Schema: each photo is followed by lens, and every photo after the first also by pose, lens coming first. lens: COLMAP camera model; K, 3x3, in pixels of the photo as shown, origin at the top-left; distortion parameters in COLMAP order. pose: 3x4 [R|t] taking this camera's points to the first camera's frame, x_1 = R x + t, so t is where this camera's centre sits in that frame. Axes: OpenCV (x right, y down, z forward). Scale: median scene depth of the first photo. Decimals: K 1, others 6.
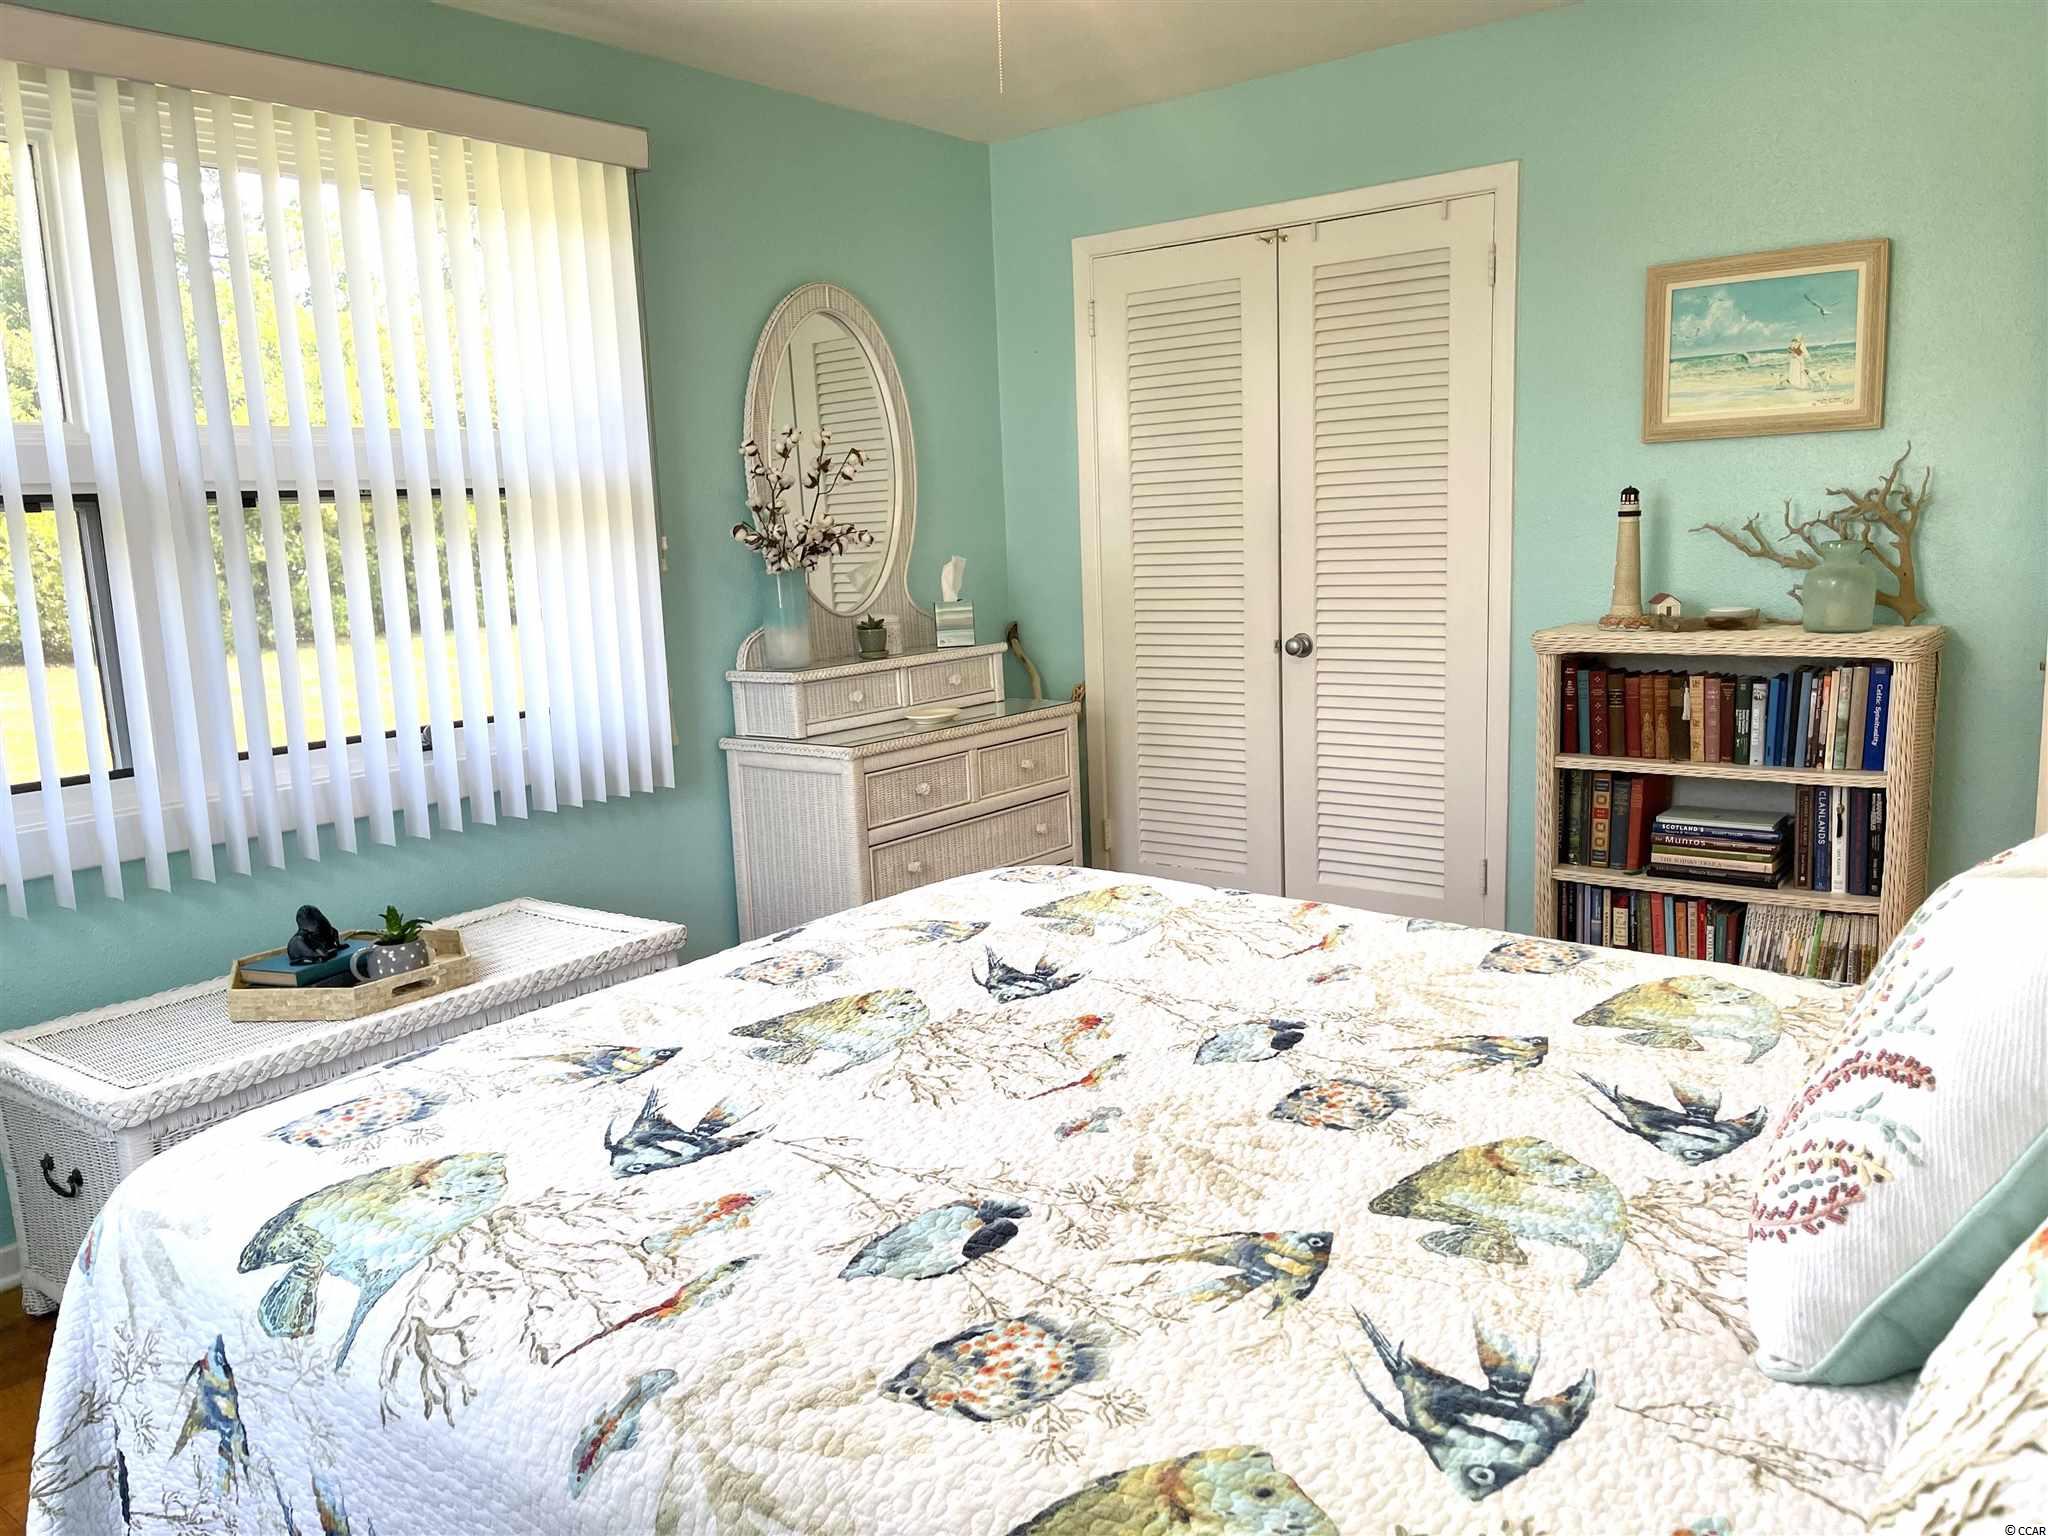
lens RADIAL K [[1578.2, 0, 1024.0], [0, 1578.2, 768.0], [0, 0, 1]] dist [0.024419, 0.001258]
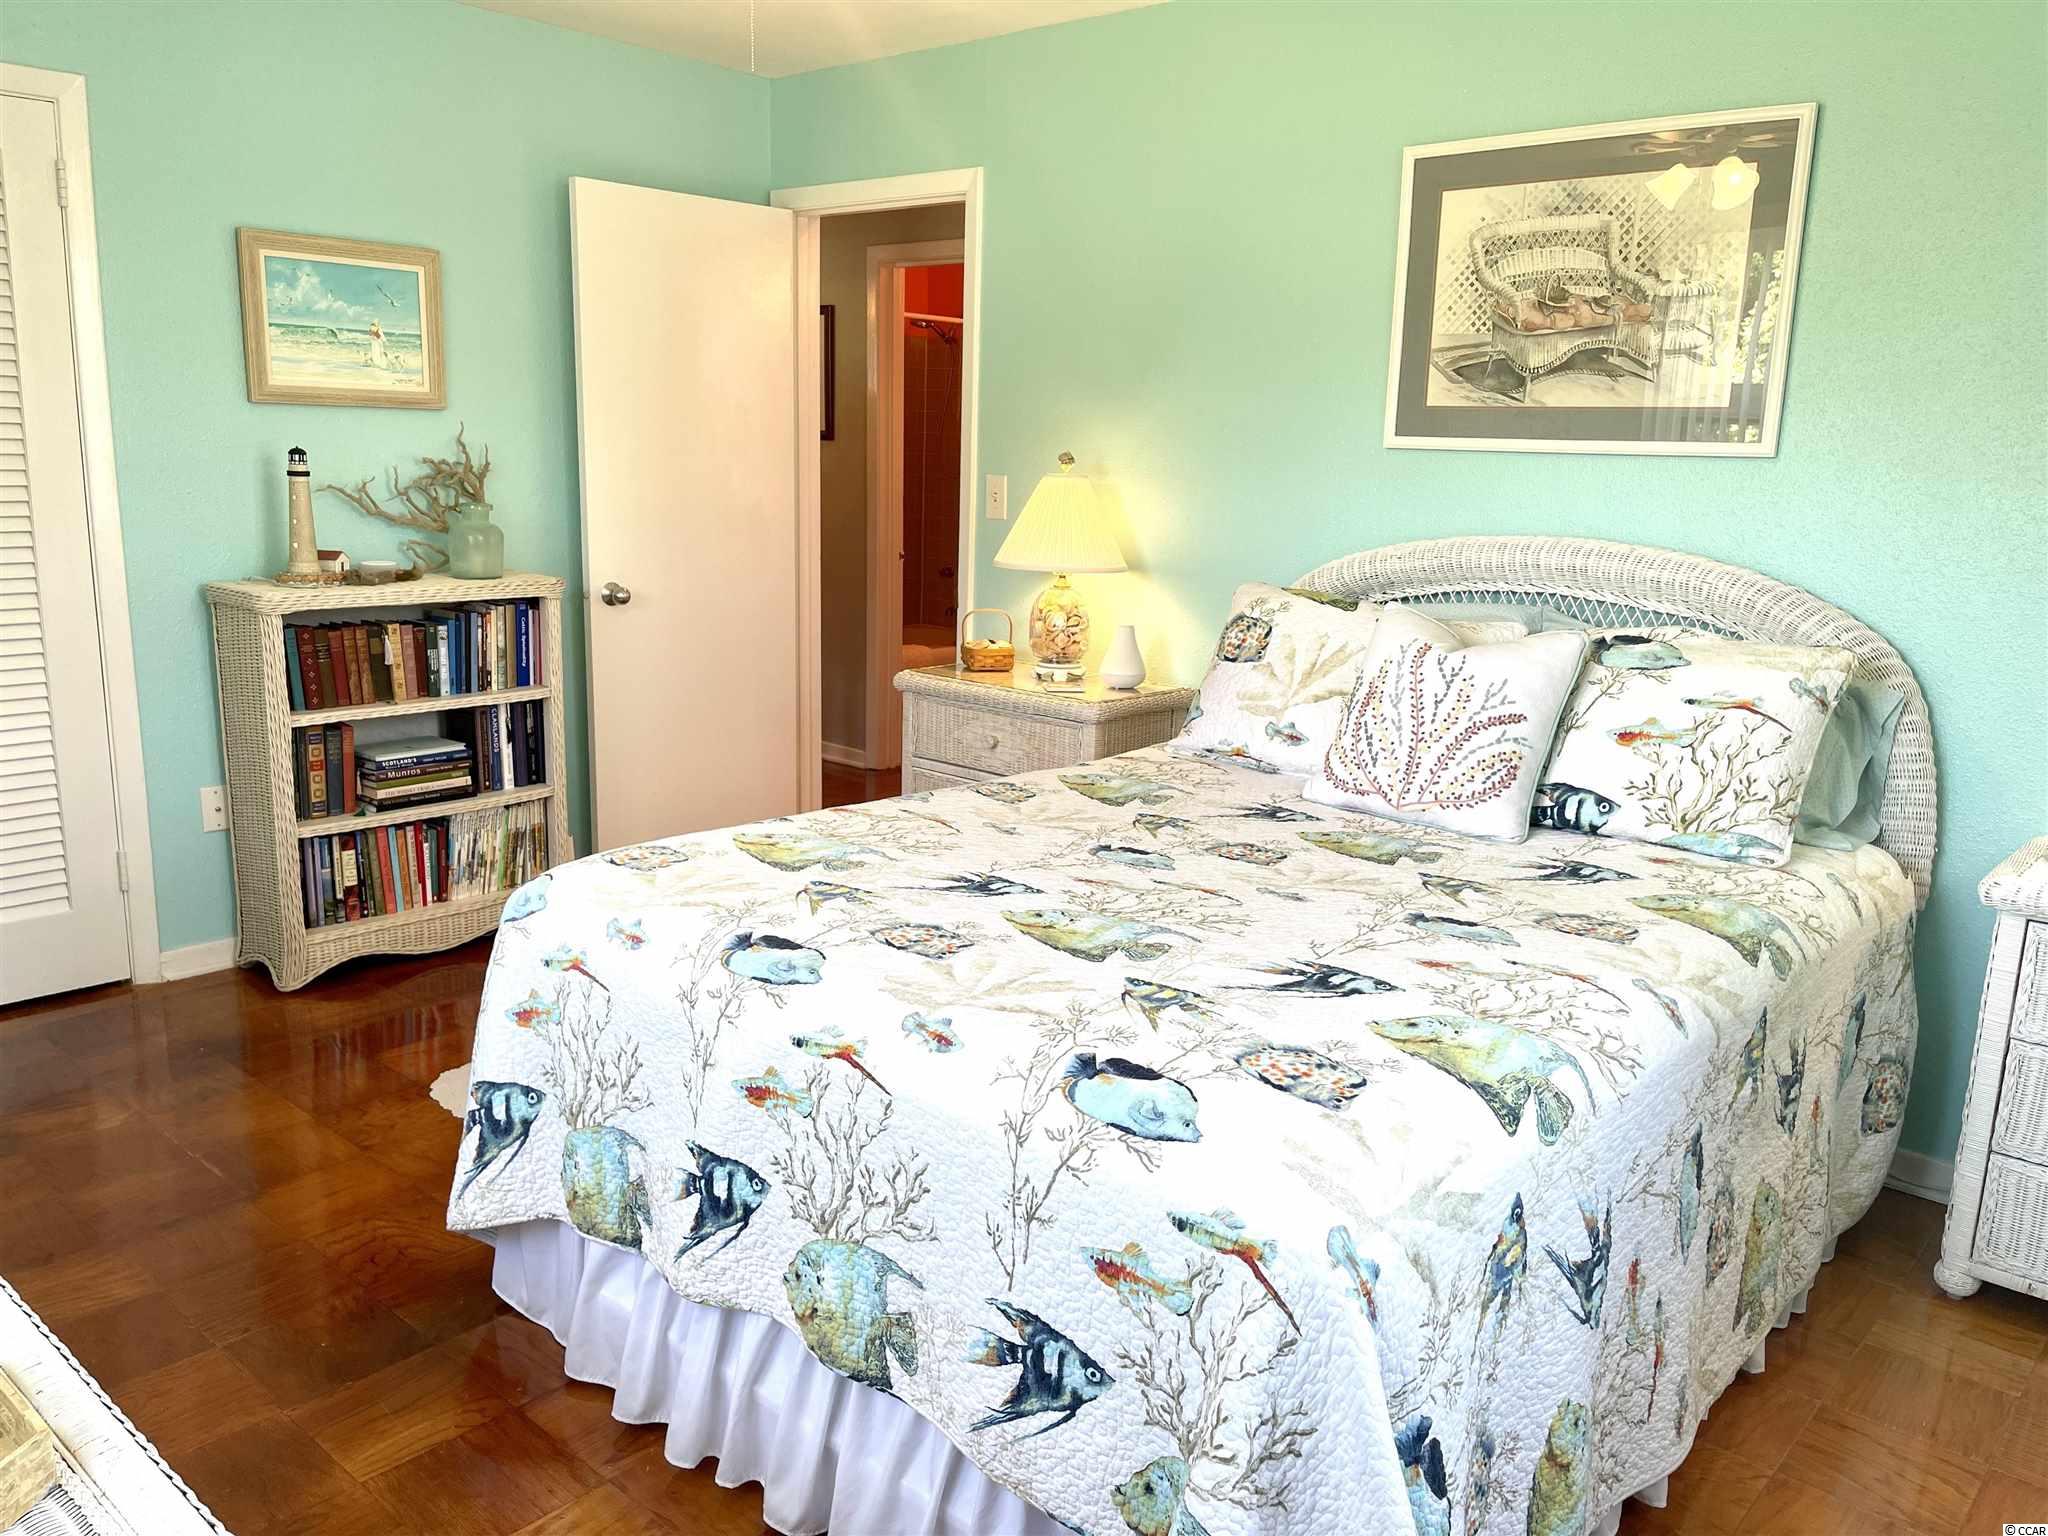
lens RADIAL K [[1566.7, 0, 1024.0], [0, 1566.7, 768.0], [0, 0, 1]] dist [0.006312, 0.001108]
pose [[0.065509, -0.164364, 0.984222, -0.649521], [0.126529, 0.979747, 0.155195, -0.074675], [-0.989797, 0.114366, 0.084979, 0.487804]]
